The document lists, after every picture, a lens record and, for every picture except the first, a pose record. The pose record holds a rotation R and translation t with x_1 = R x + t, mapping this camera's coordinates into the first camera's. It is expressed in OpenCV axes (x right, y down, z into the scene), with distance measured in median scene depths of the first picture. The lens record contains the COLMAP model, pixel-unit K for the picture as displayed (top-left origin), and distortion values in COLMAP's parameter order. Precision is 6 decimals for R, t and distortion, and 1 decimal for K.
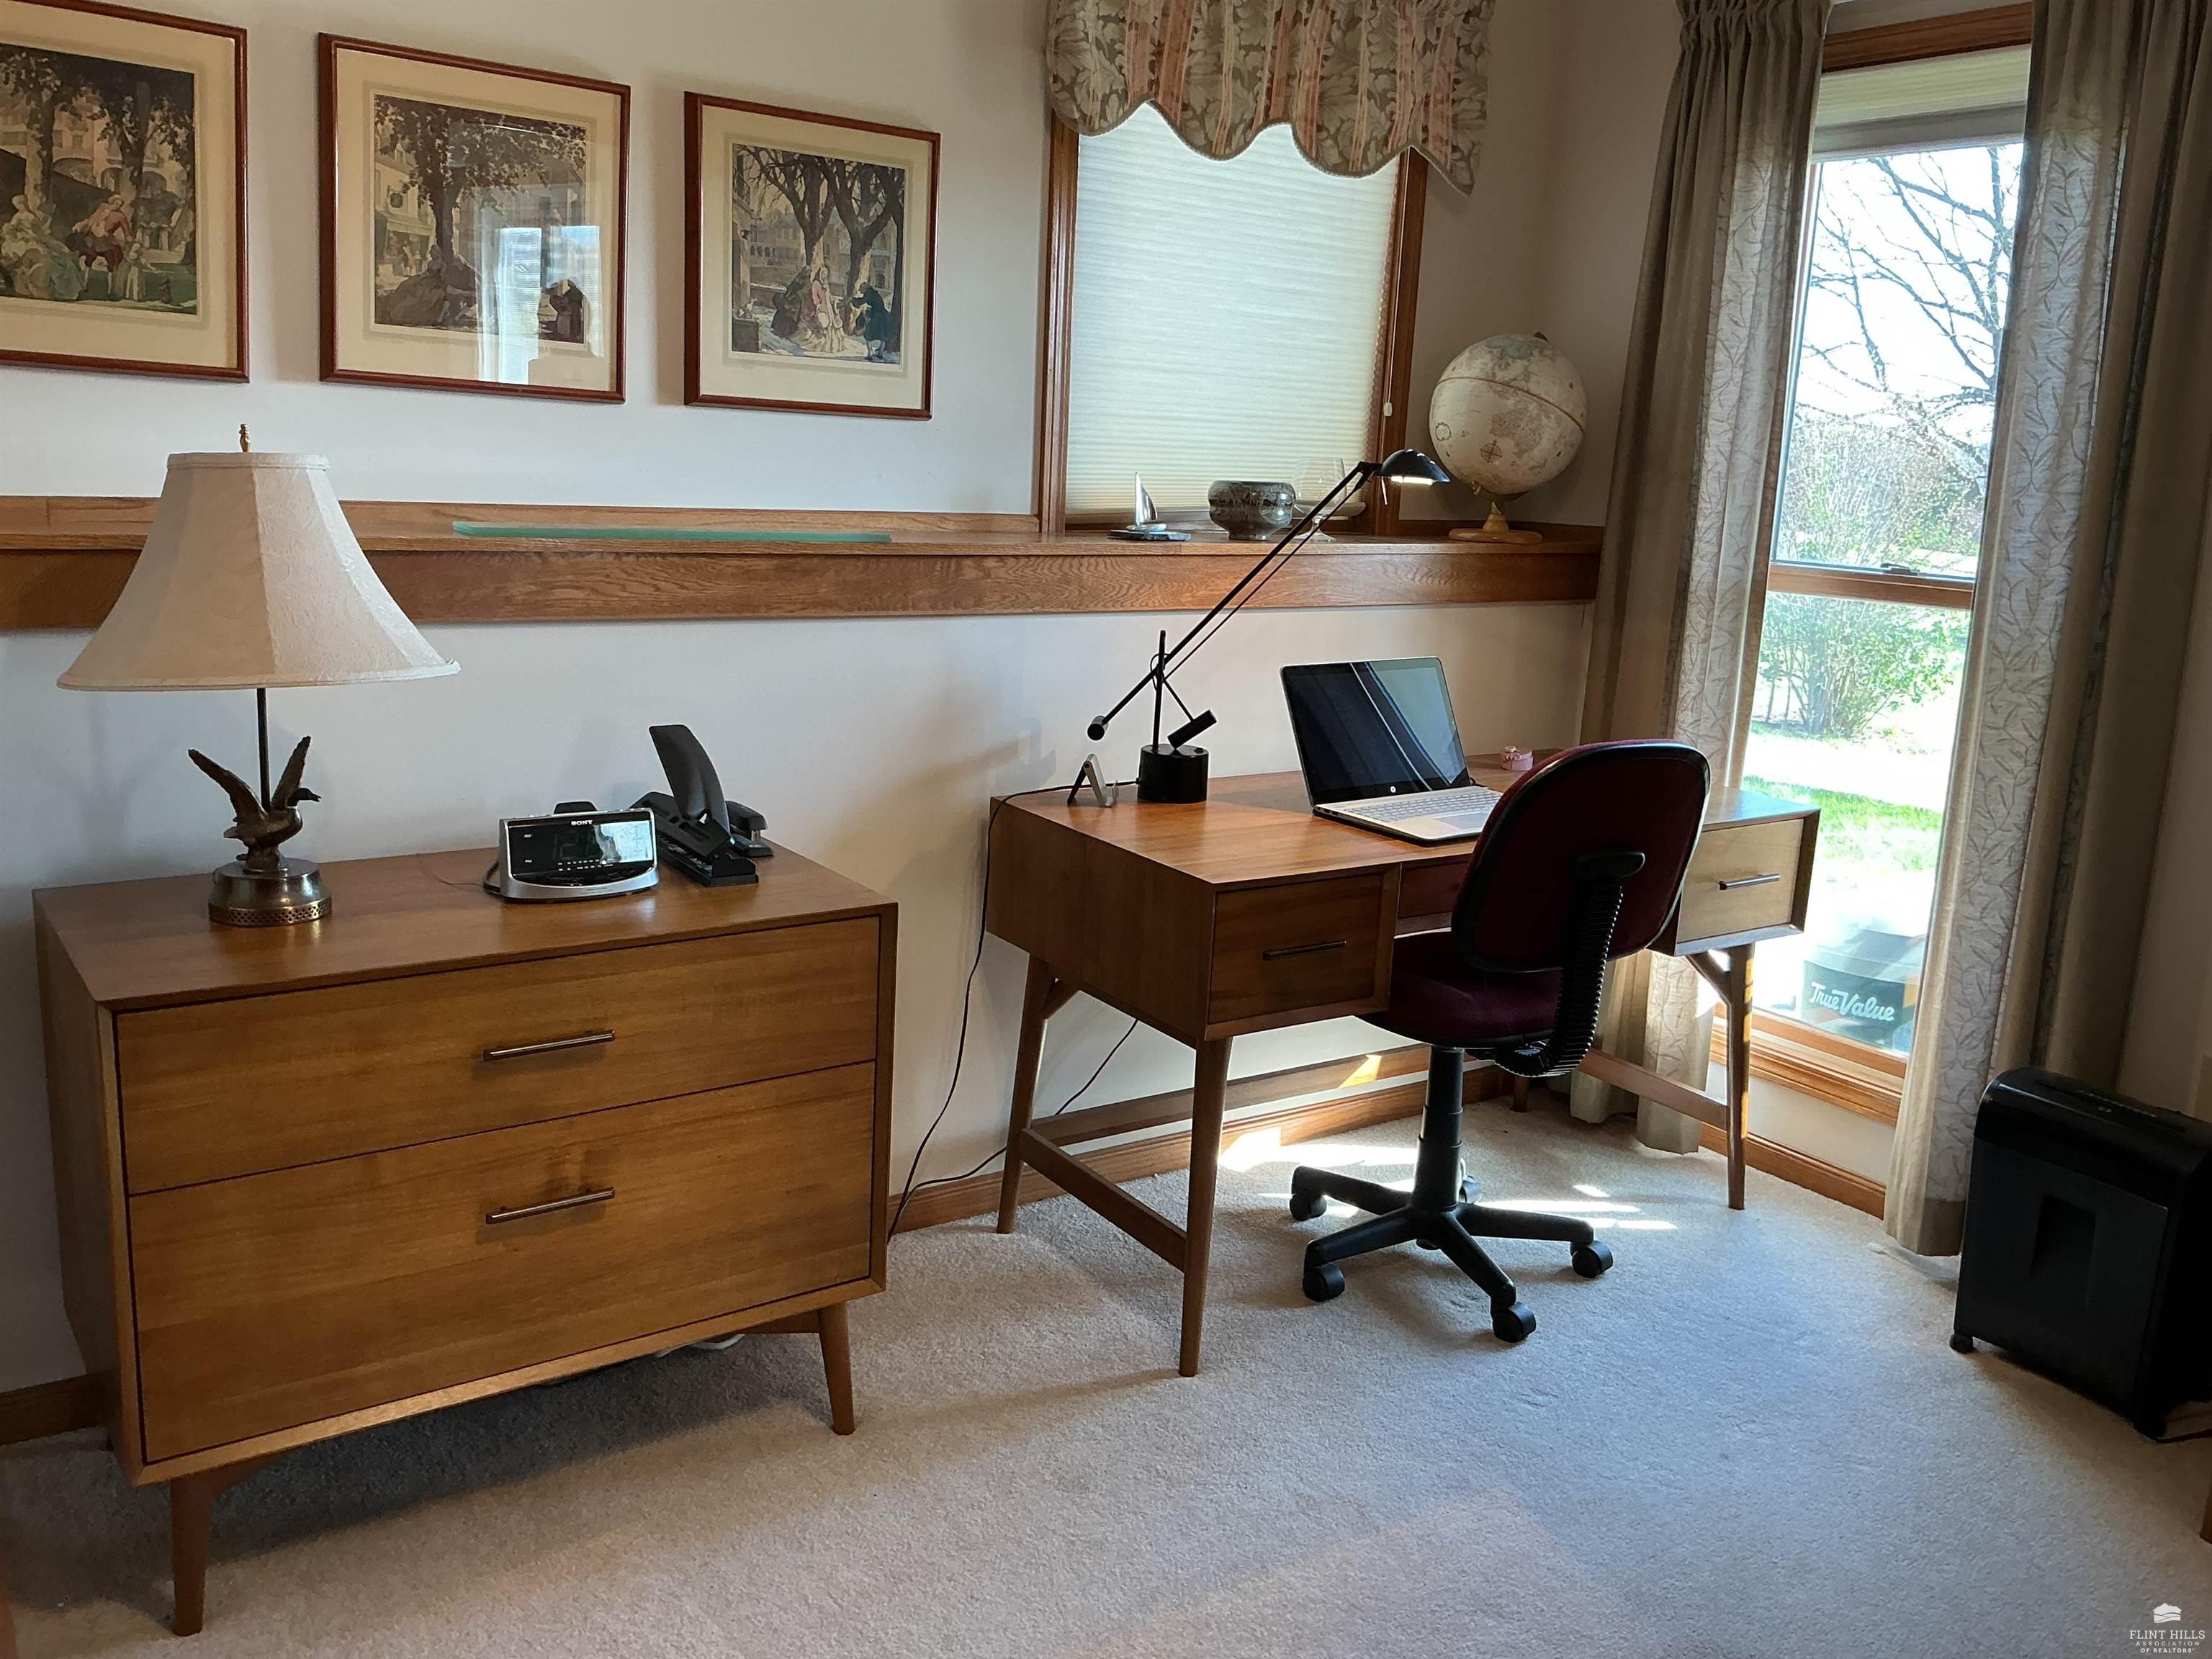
lens RADIAL K [[1846.6, 0, 1122.7], [0, 1846.6, 846.5], [0, 0, 1]] dist [0.084764, -0.139550]
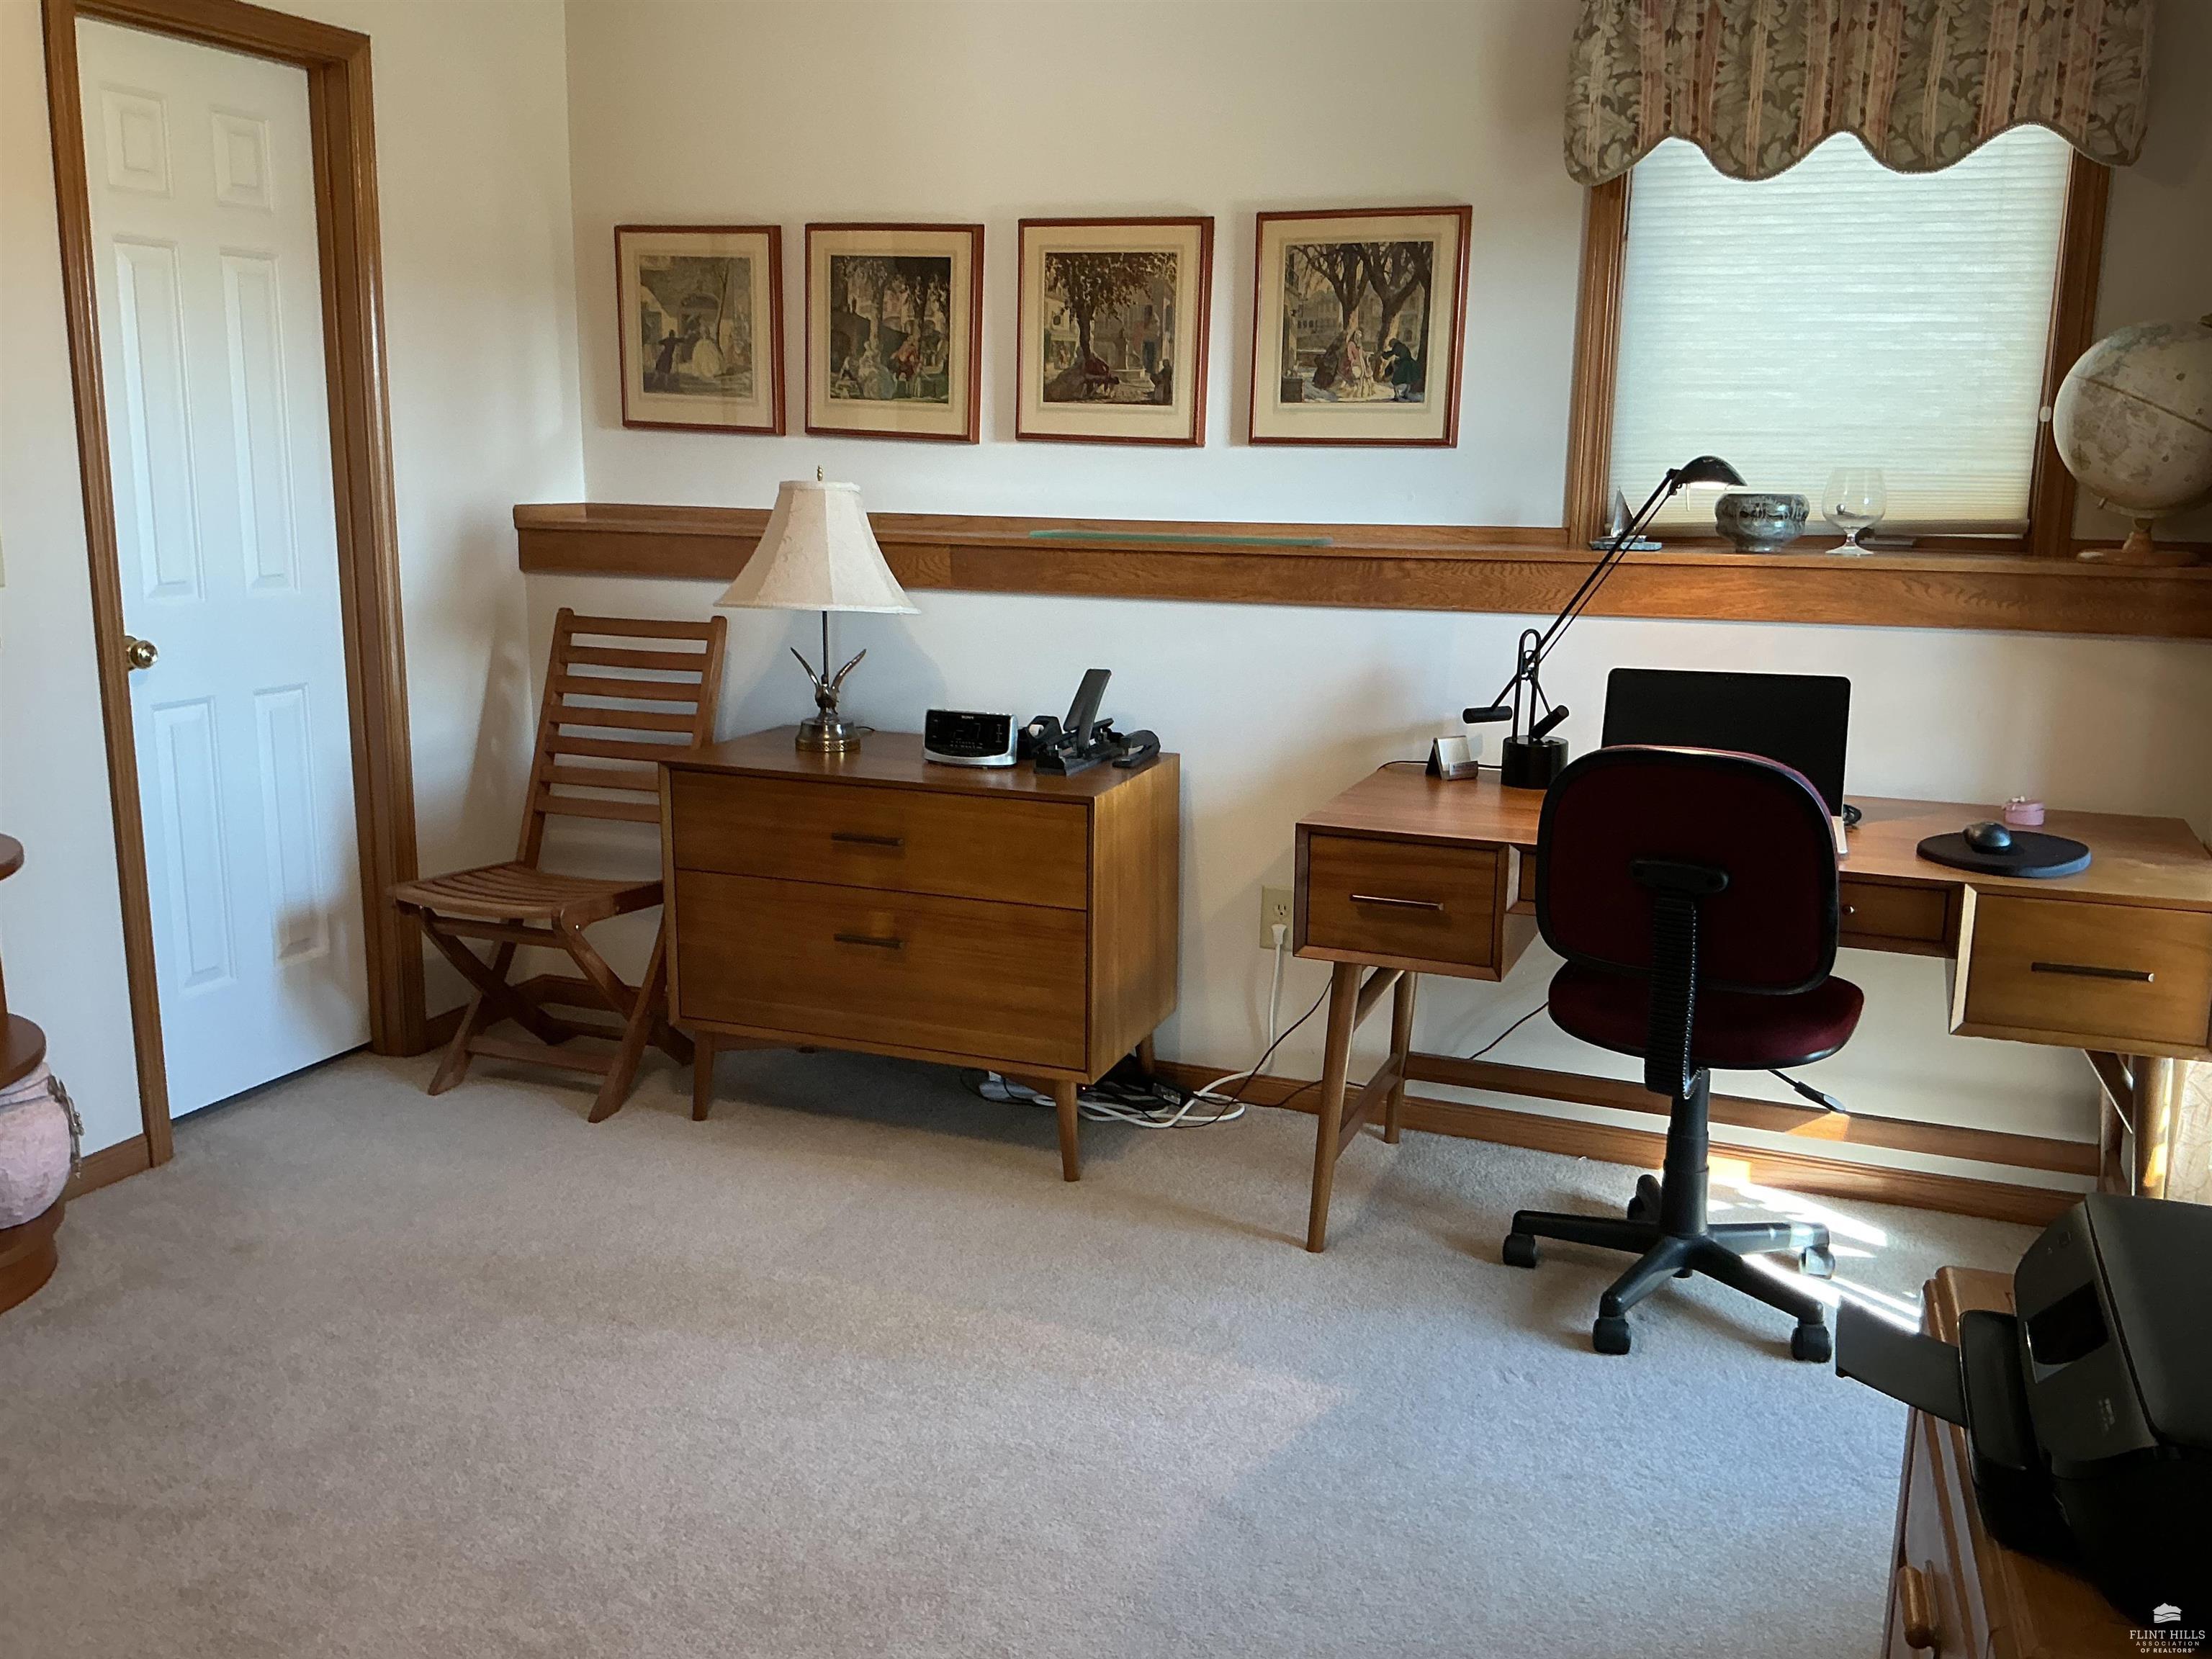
lens RADIAL K [[1846.6, 0, 1097.3], [0, 1846.6, 845.1], [0, 0, 1]] dist [0.084764, -0.139550]
pose [[0.544751, 0.140480, -0.826748, 0.823439], [-0.164004, 0.984679, 0.059252, -0.014135], [0.822404, 0.103313, 0.559444, 0.187176]]
